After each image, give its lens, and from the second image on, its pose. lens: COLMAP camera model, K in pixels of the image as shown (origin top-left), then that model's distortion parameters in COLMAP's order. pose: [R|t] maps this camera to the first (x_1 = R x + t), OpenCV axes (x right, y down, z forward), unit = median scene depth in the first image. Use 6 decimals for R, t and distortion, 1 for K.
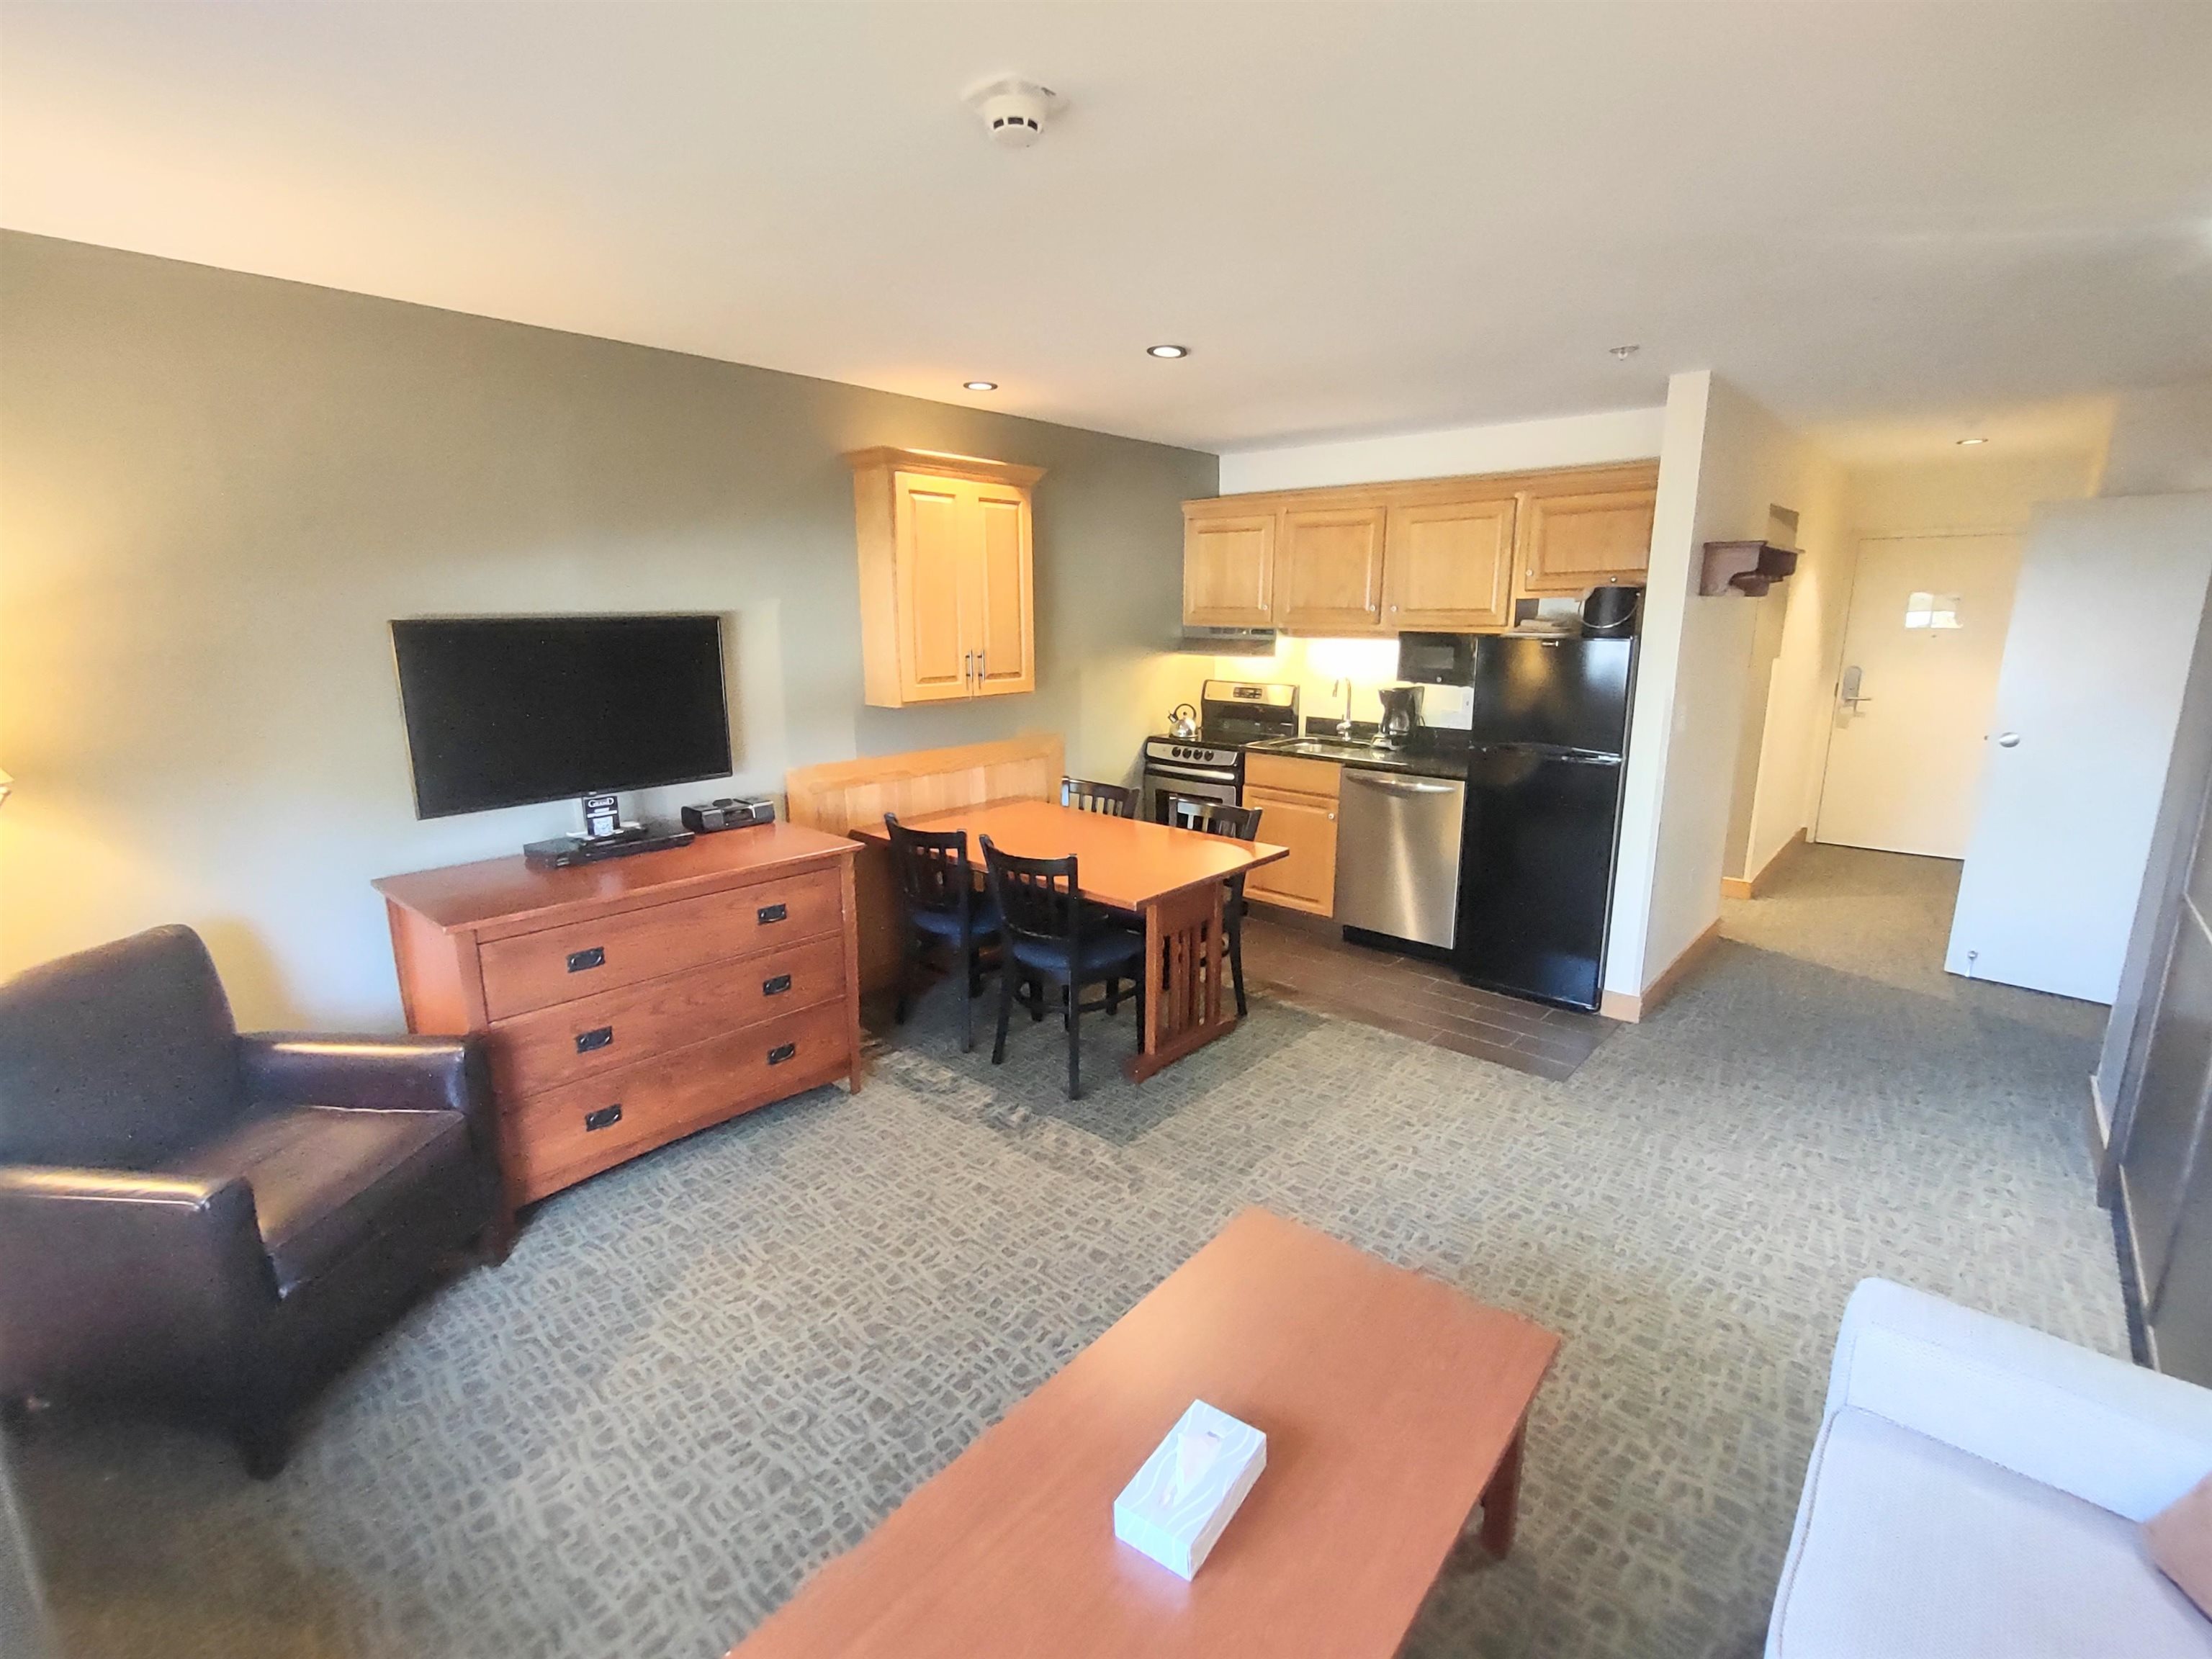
lens RADIAL K [[1022.0, 0, 1120.2], [0, 1022.0, 820.6], [0, 0, 1]] dist [0.012212, 0.001309]
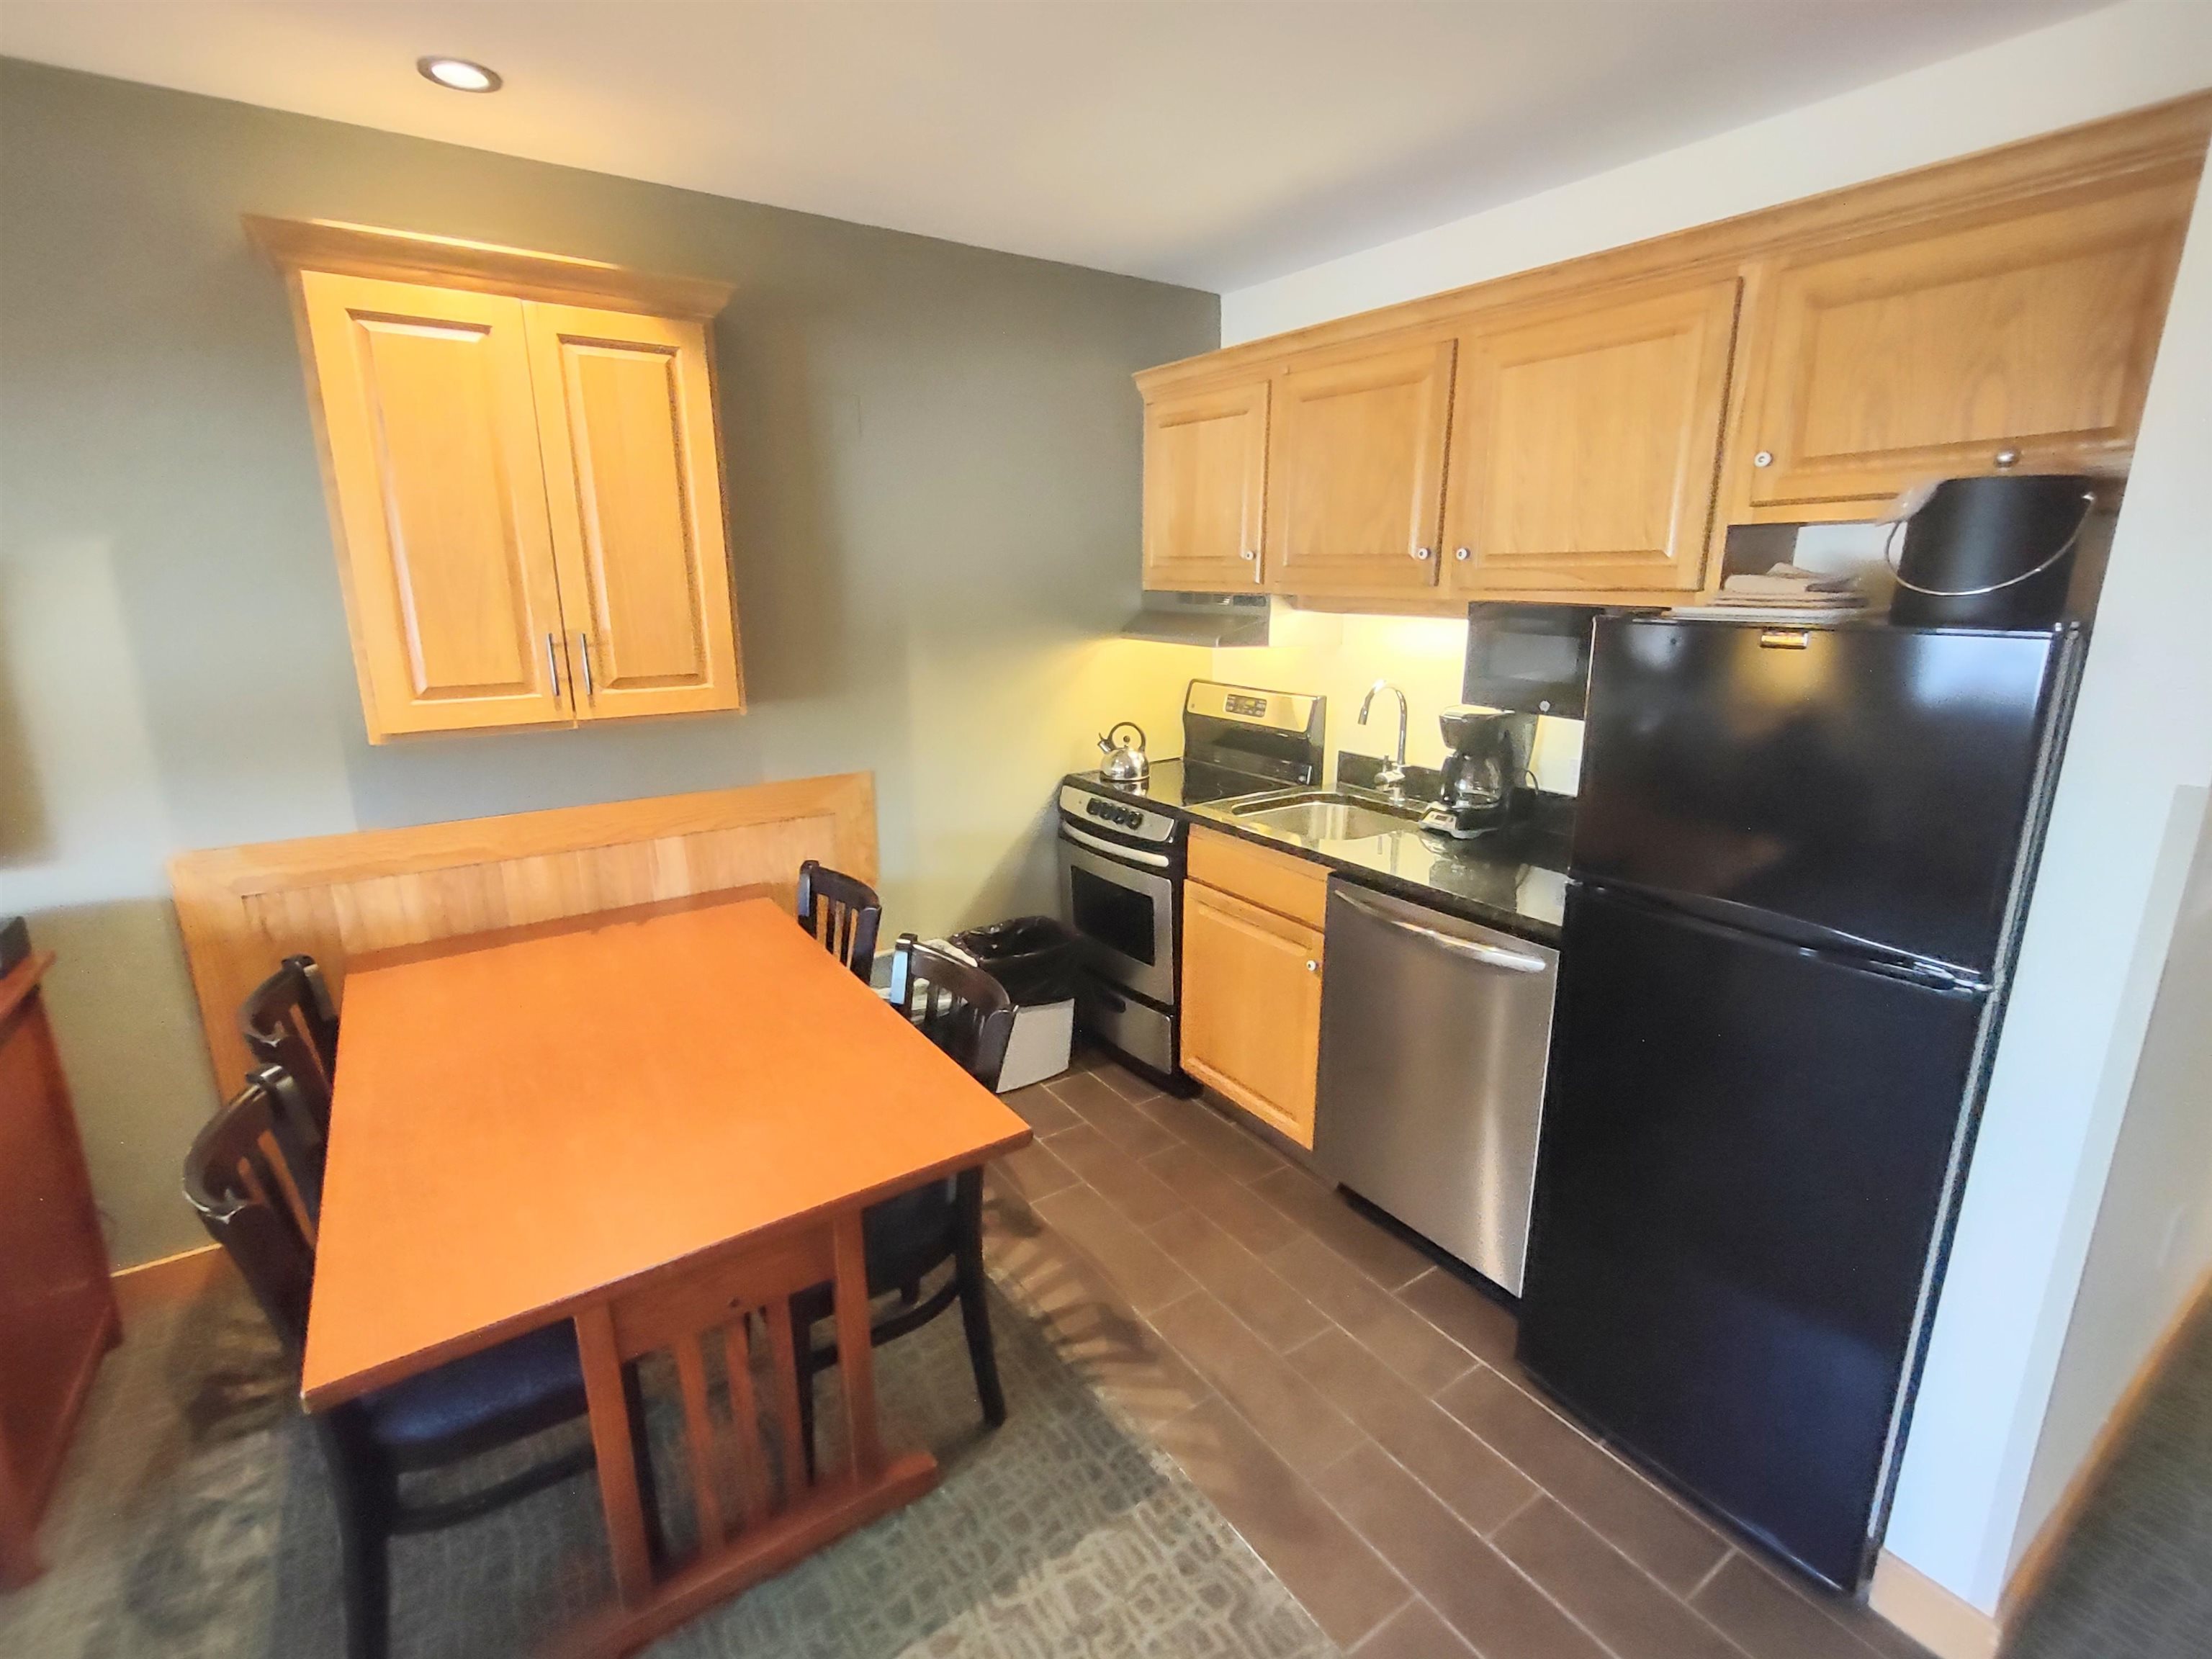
lens RADIAL K [[1022.0, 0, 1120.2], [0, 1022.0, 820.6], [0, 0, 1]] dist [0.012212, 0.001309]
pose [[0.967553, 0.056943, -0.246166, 0.228888], [-0.048673, 0.998031, 0.039557, -0.089285], [0.247934, -0.026292, 0.968420, 0.469817]]
